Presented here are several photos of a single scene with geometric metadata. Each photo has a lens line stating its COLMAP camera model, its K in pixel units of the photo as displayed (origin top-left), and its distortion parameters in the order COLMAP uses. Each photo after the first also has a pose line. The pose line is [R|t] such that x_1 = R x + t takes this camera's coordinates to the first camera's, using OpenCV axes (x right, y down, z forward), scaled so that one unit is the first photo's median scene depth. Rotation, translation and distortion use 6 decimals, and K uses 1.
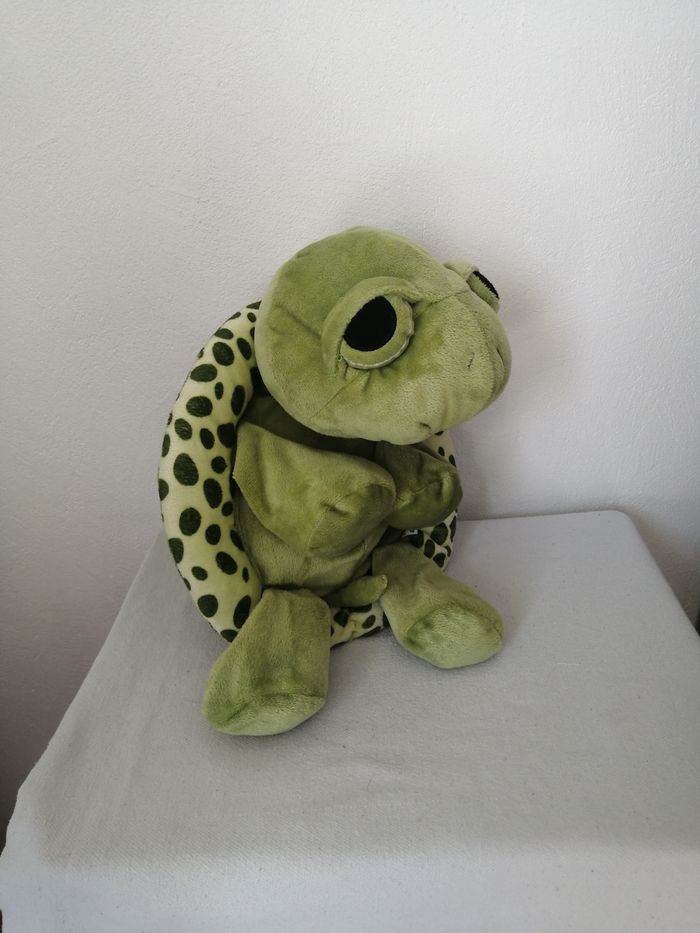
lens RADIAL K [[753.0, 0, 356.3], [0, 753.0, 466.4], [0, 0, 1]] dist [-0.036868, 0.059507]
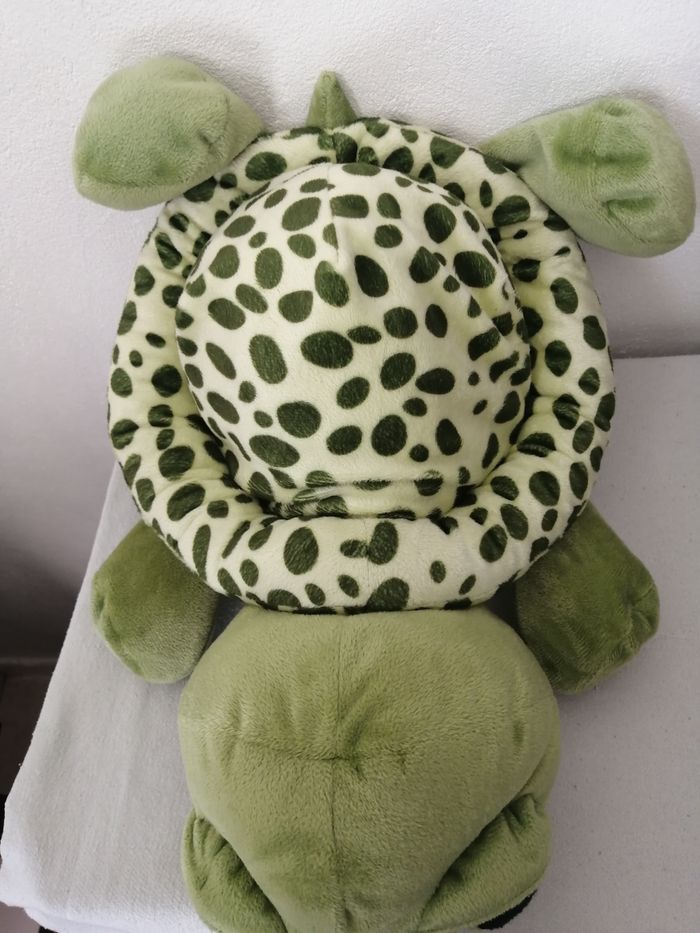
lens RADIAL K [[753.0, 0, 354.2], [0, 753.0, 472.3], [0, 0, 1]] dist [-0.036868, 0.059507]
pose [[0.995077, 0.017886, -0.097478, 0.031720], [0.038250, 0.838063, 0.544230, -0.285656], [0.091427, -0.545279, 0.833254, 0.400770]]
